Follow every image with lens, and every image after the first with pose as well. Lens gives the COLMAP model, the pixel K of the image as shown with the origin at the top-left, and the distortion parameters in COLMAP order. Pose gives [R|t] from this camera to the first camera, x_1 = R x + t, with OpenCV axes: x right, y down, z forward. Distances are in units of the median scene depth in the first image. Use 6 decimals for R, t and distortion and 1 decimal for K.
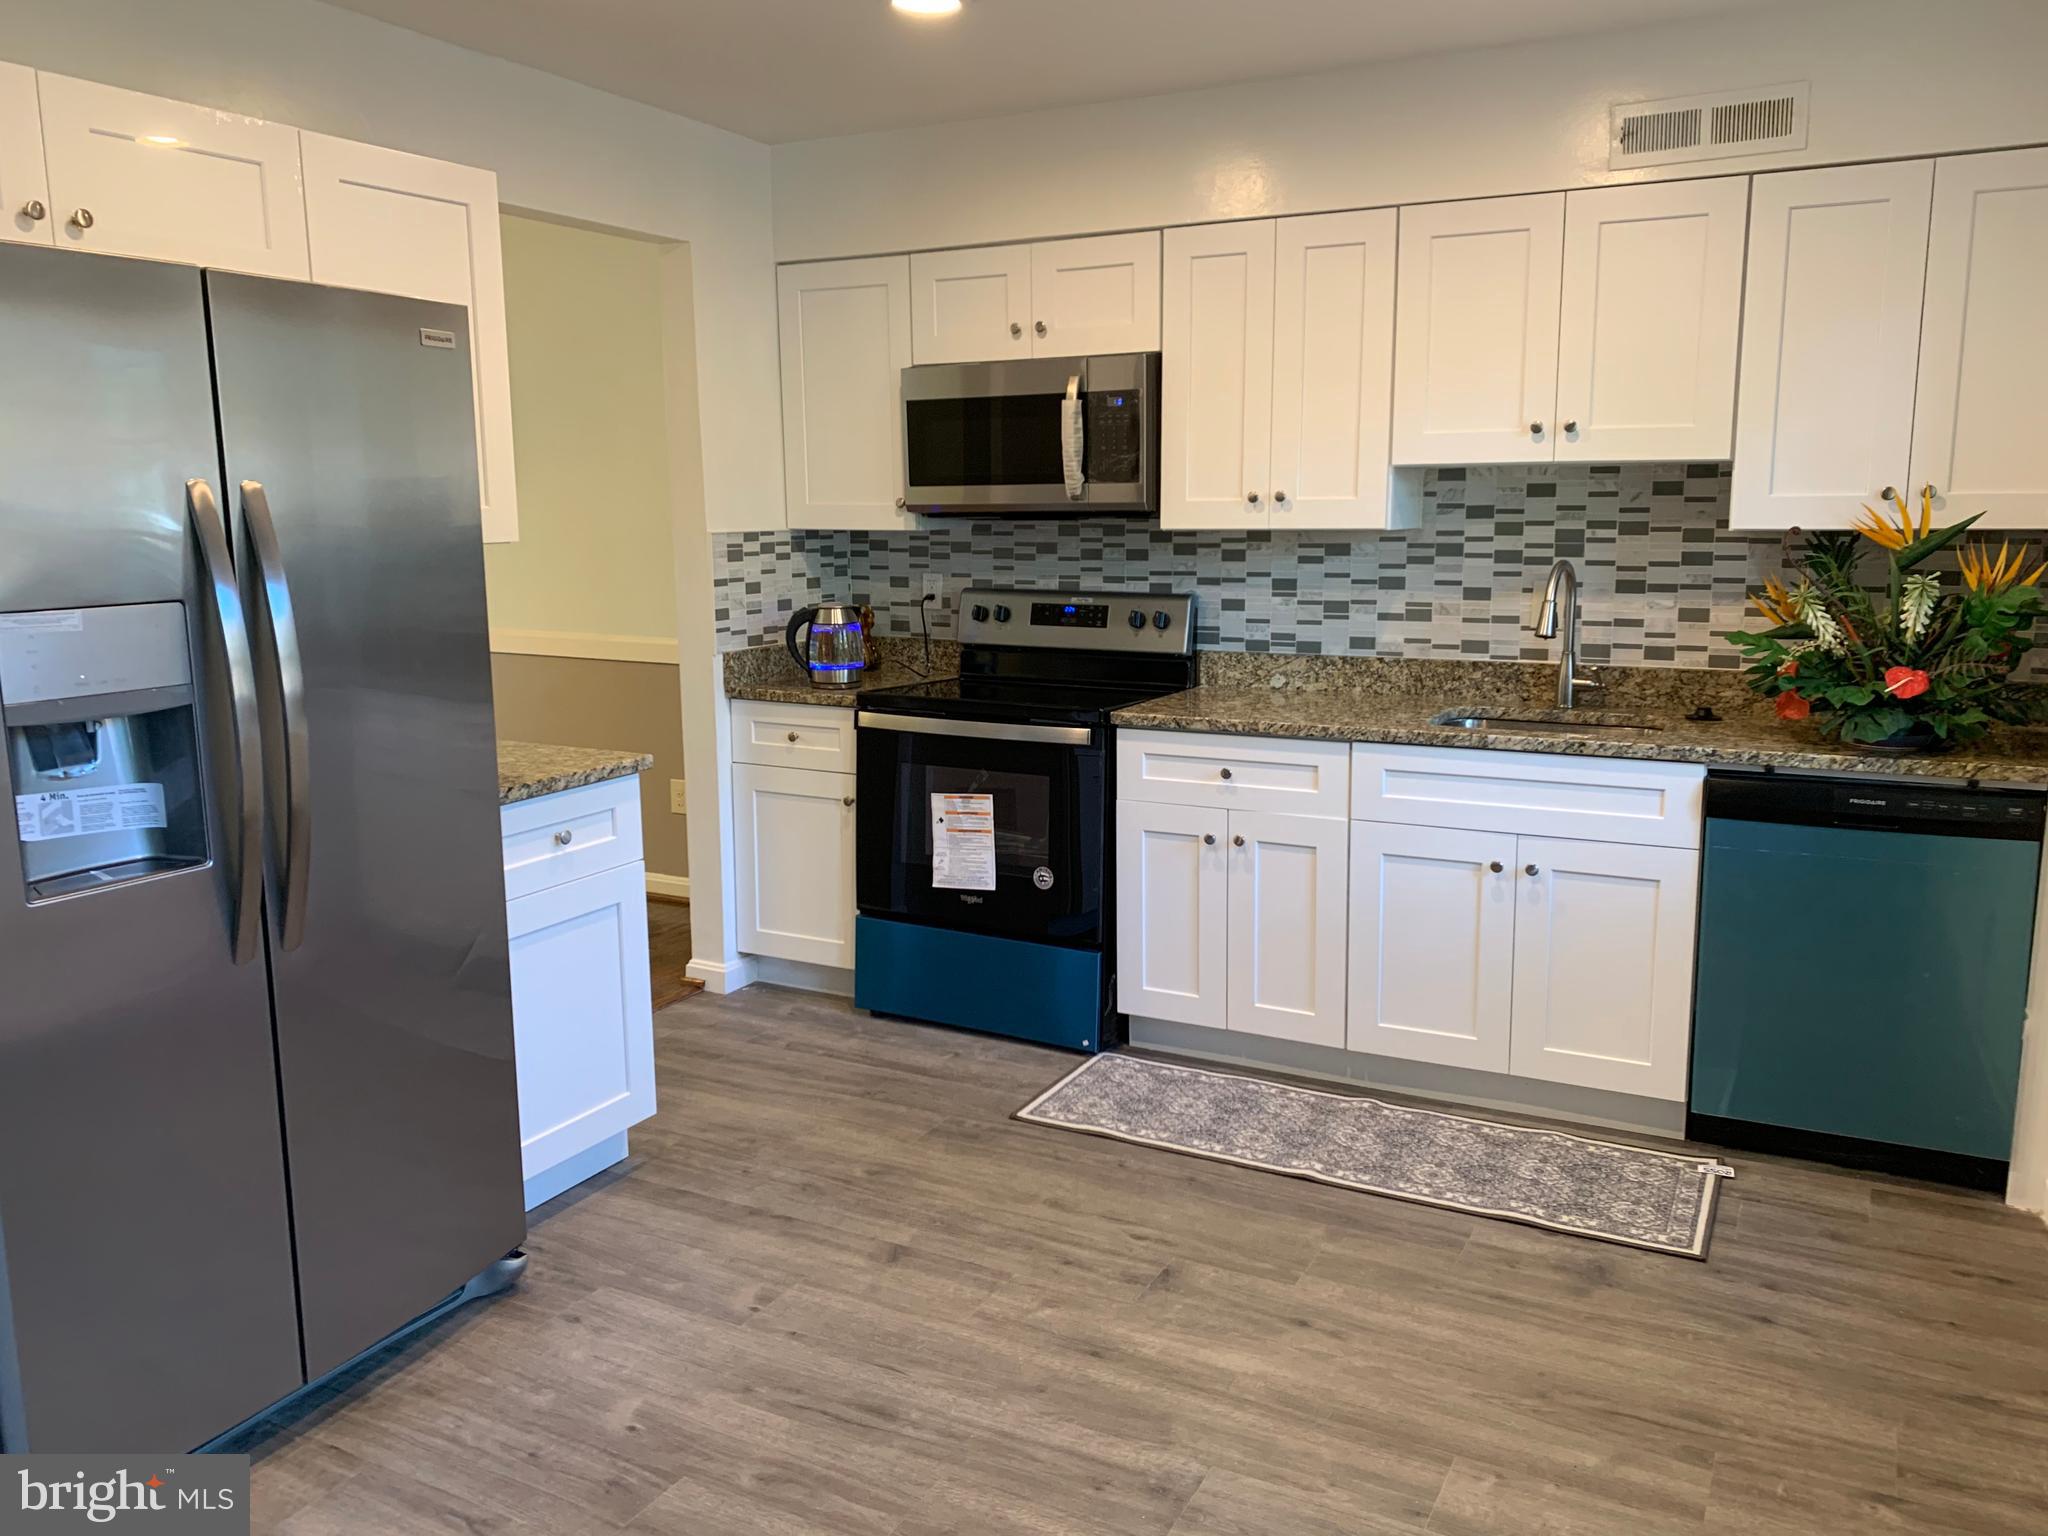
lens RADIAL K [[1587.6, 0, 1053.4], [0, 1587.6, 761.0], [0, 0, 1]] dist [0.163250, -0.304720]
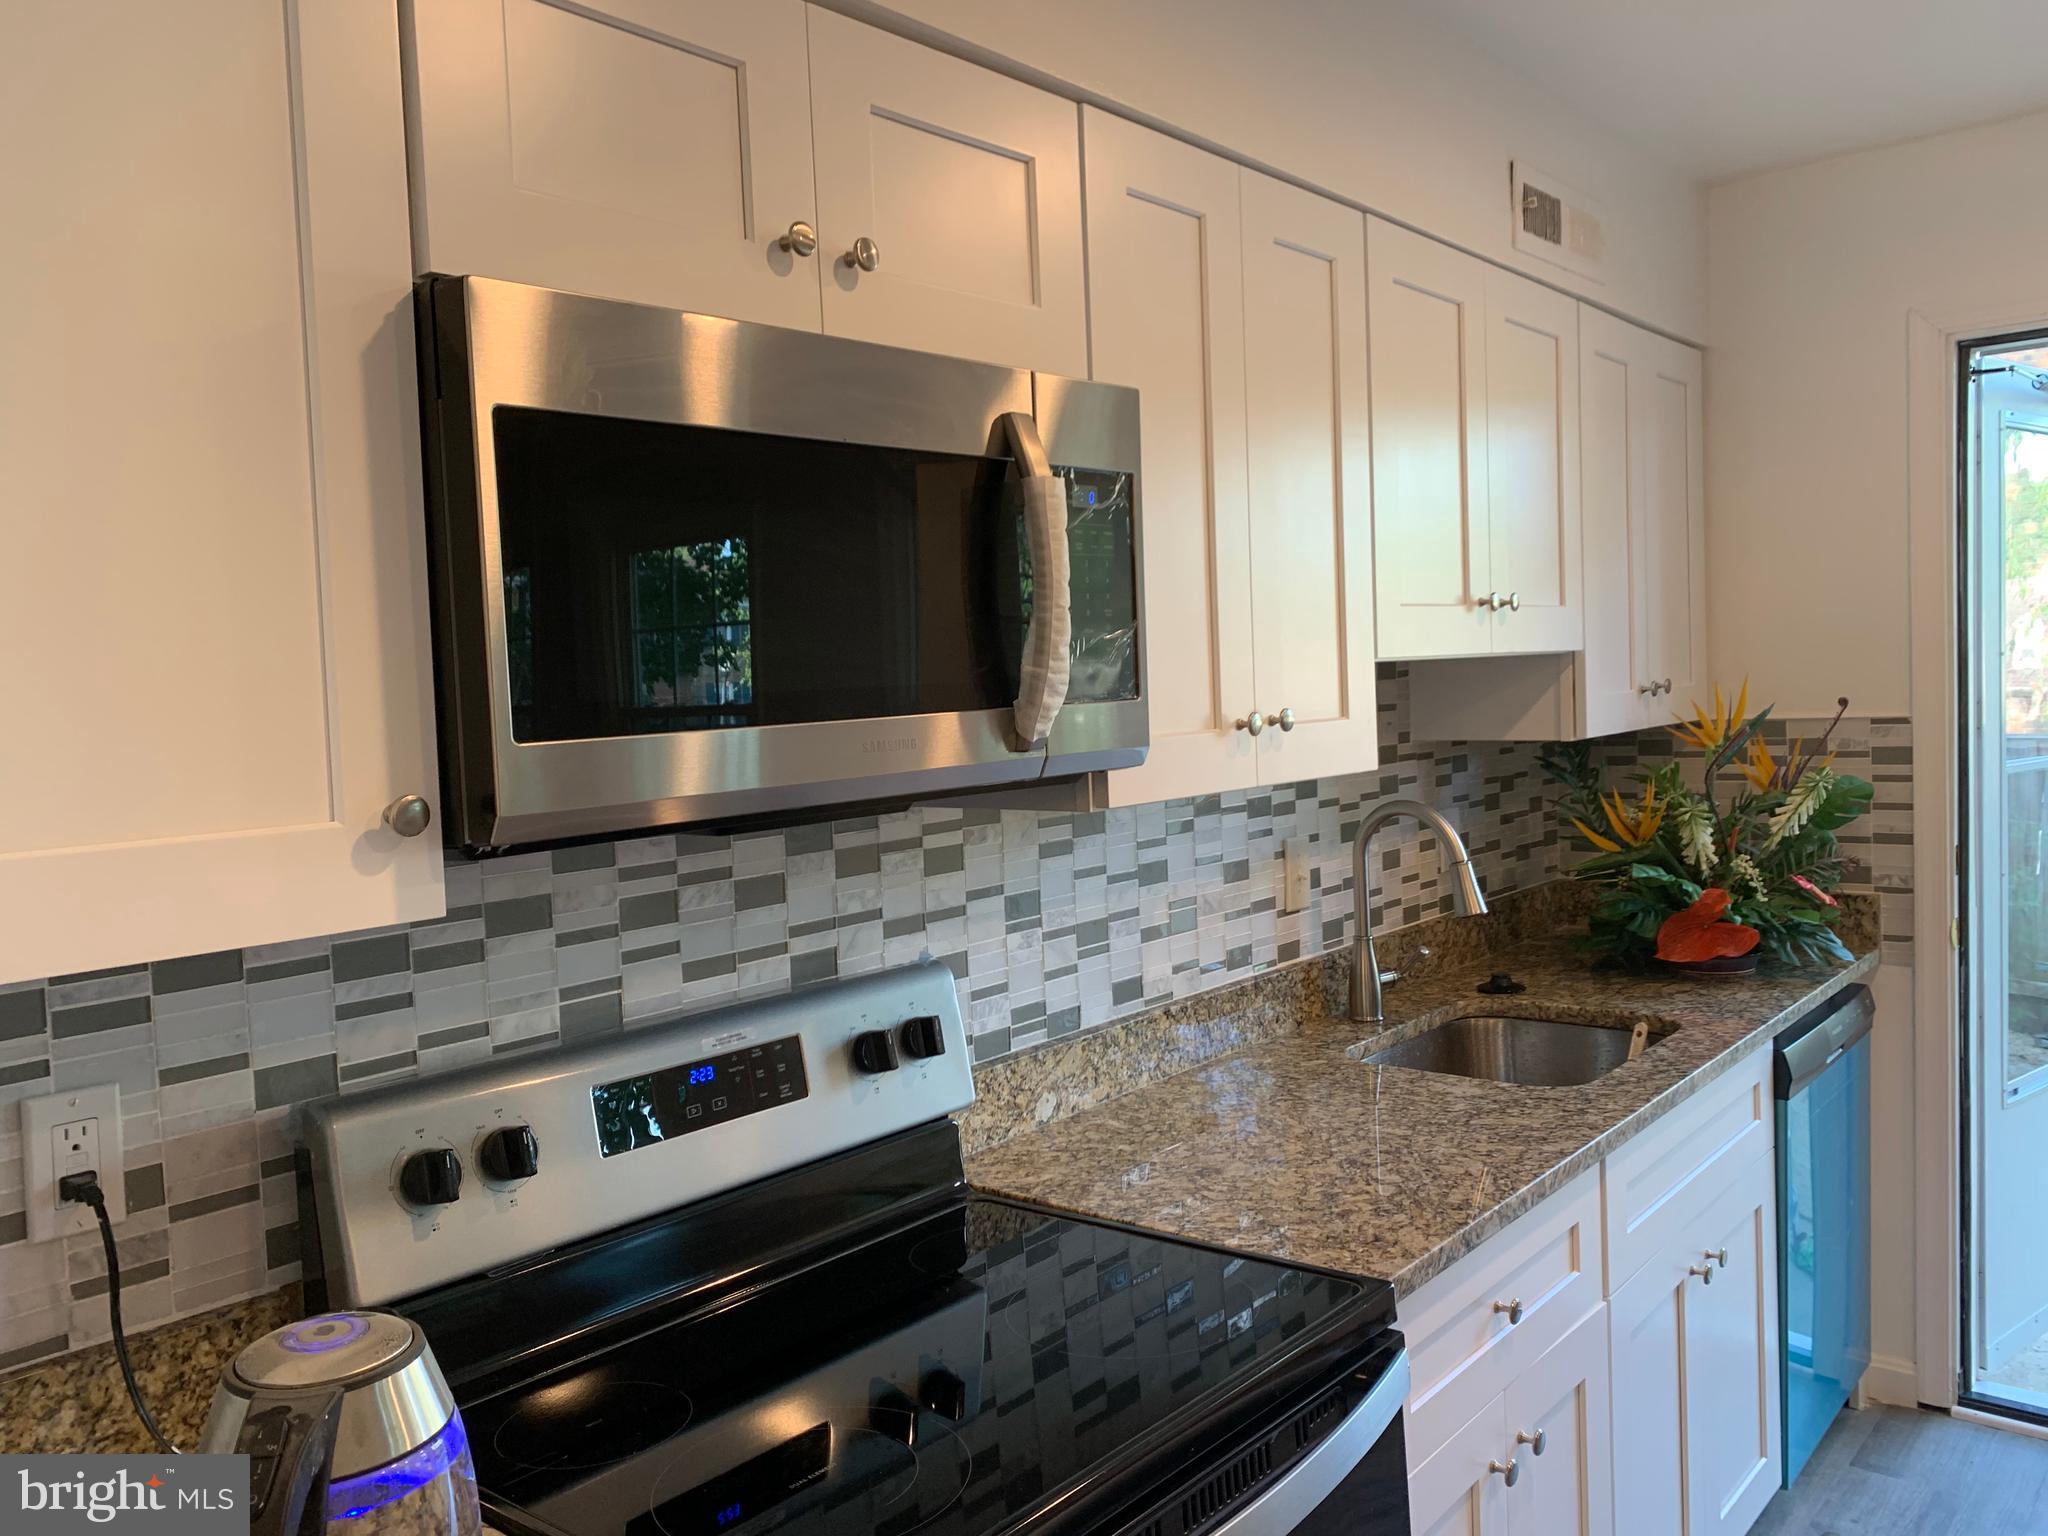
lens RADIAL K [[1600.7, 0, 1029.4], [0, 1600.7, 762.3], [0, 0, 1]] dist [0.140968, -0.323617]
pose [[0.216151, -0.059719, 0.974532, -0.336614], [0.195028, 0.980653, 0.016837, -0.166661], [-0.956683, 0.186422, 0.223616, 0.912847]]
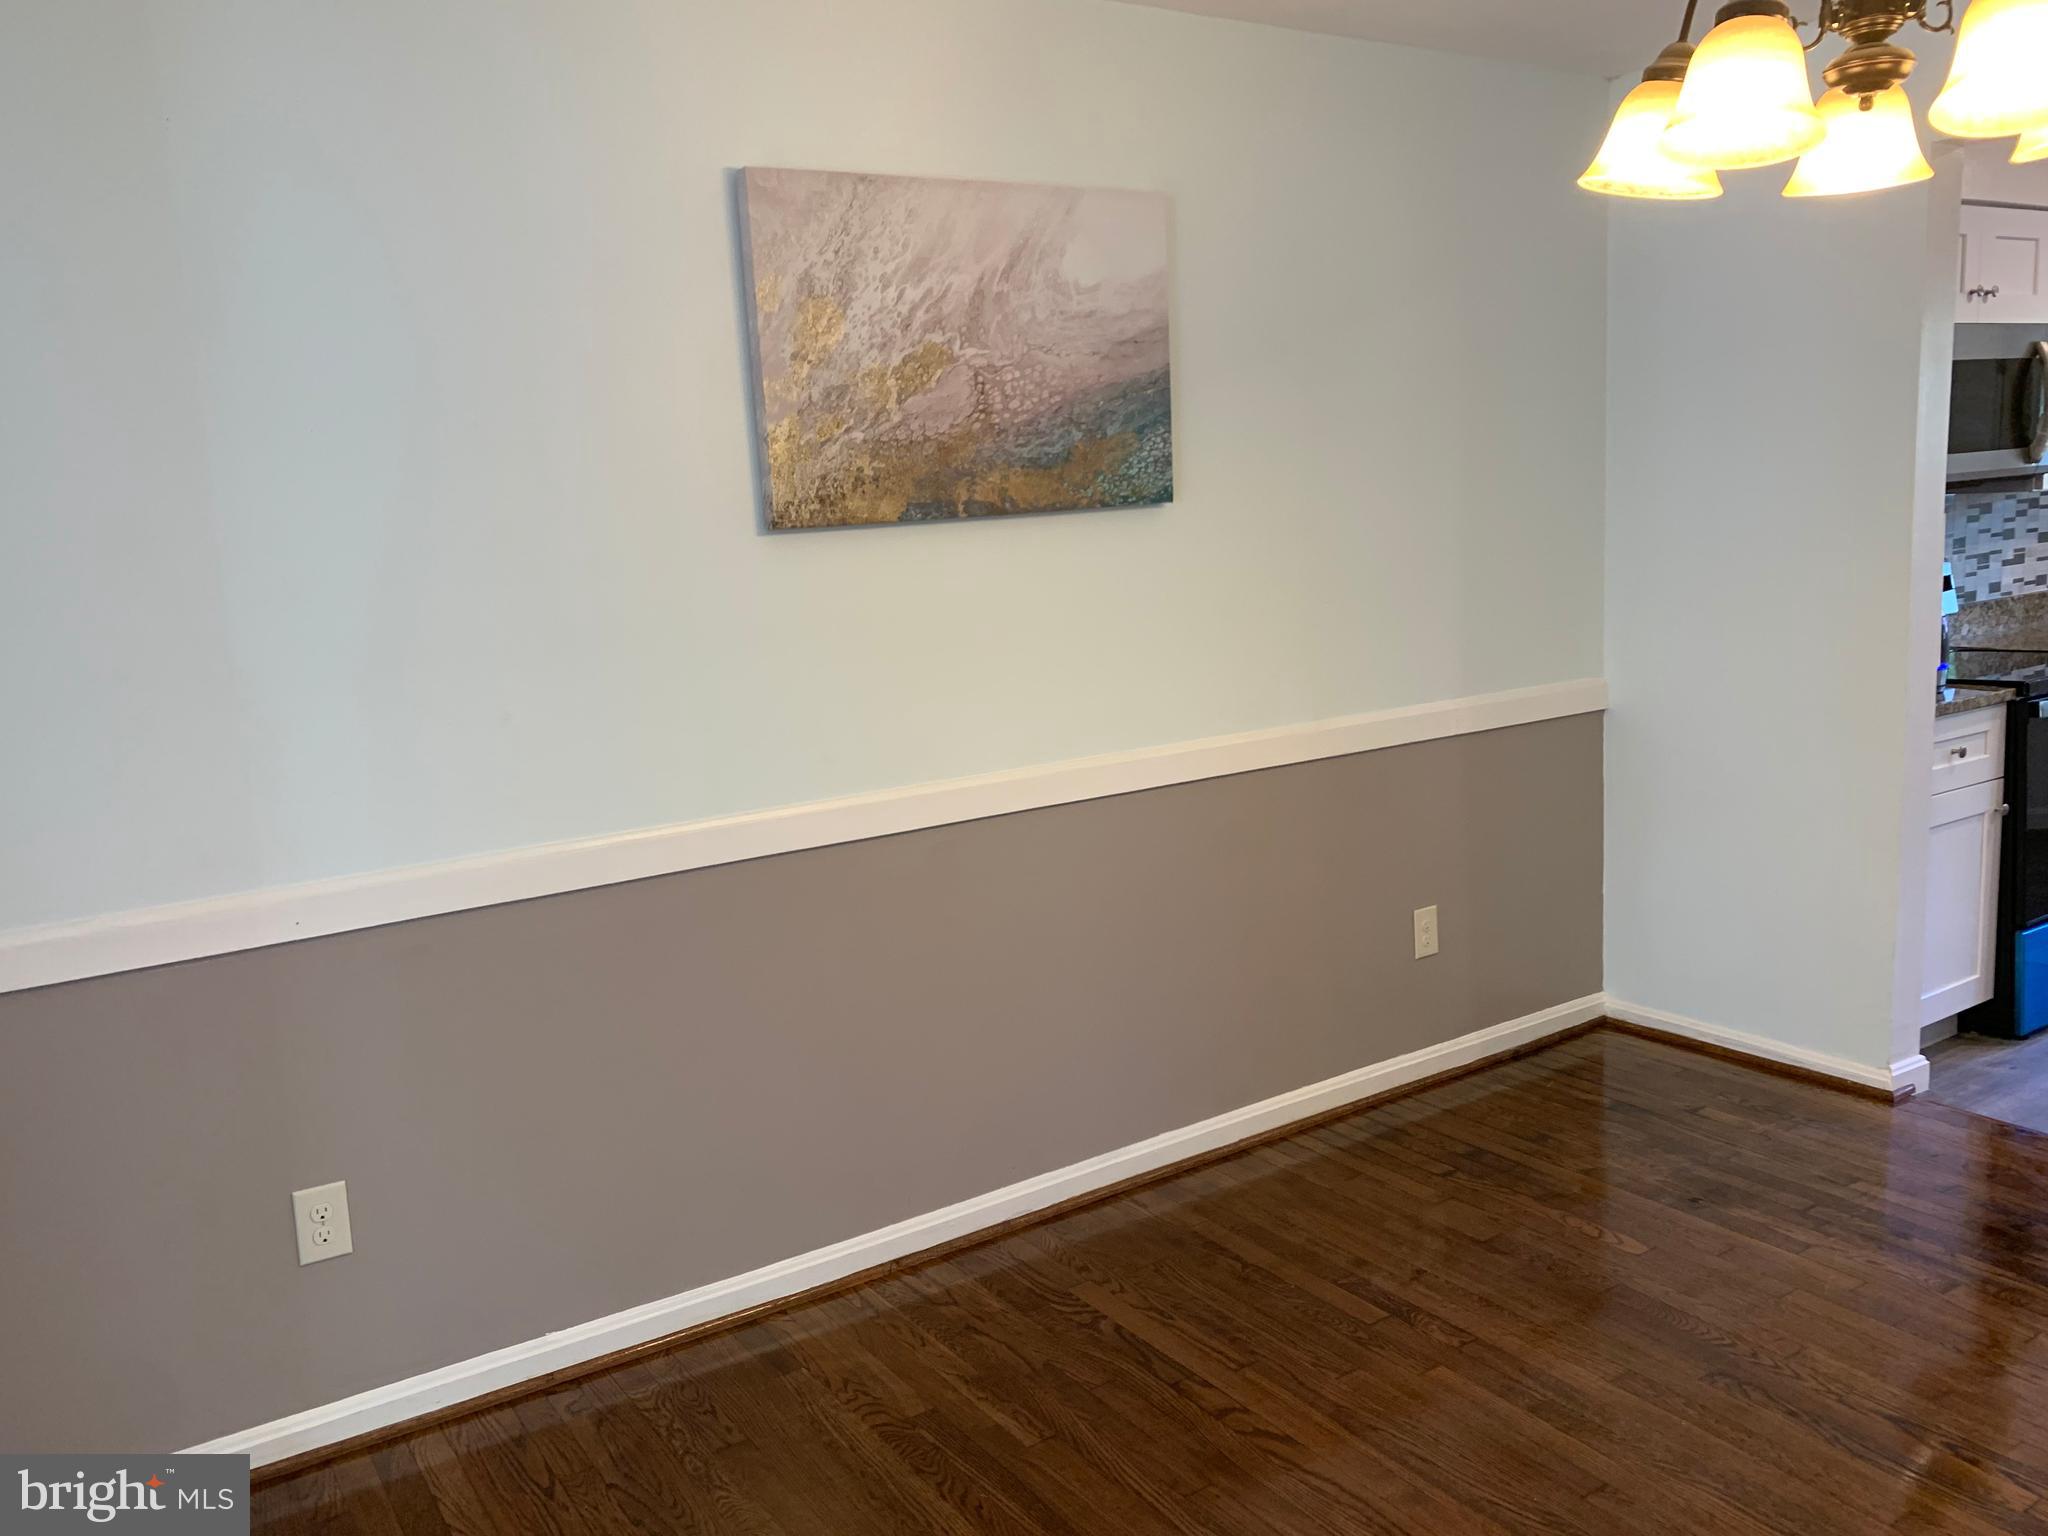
lens RADIAL K [[1617.6, 0, 1024.0], [0, 1617.6, 768.0], [0, 0, 1]] dist [0.017986, -0.029856]
pose [[0.479050, -0.169847, 0.861199, -1.195298], [0.193062, 0.977464, 0.085385, -0.185001], [-0.856293, 0.125361, 0.501045, 1.047634]]
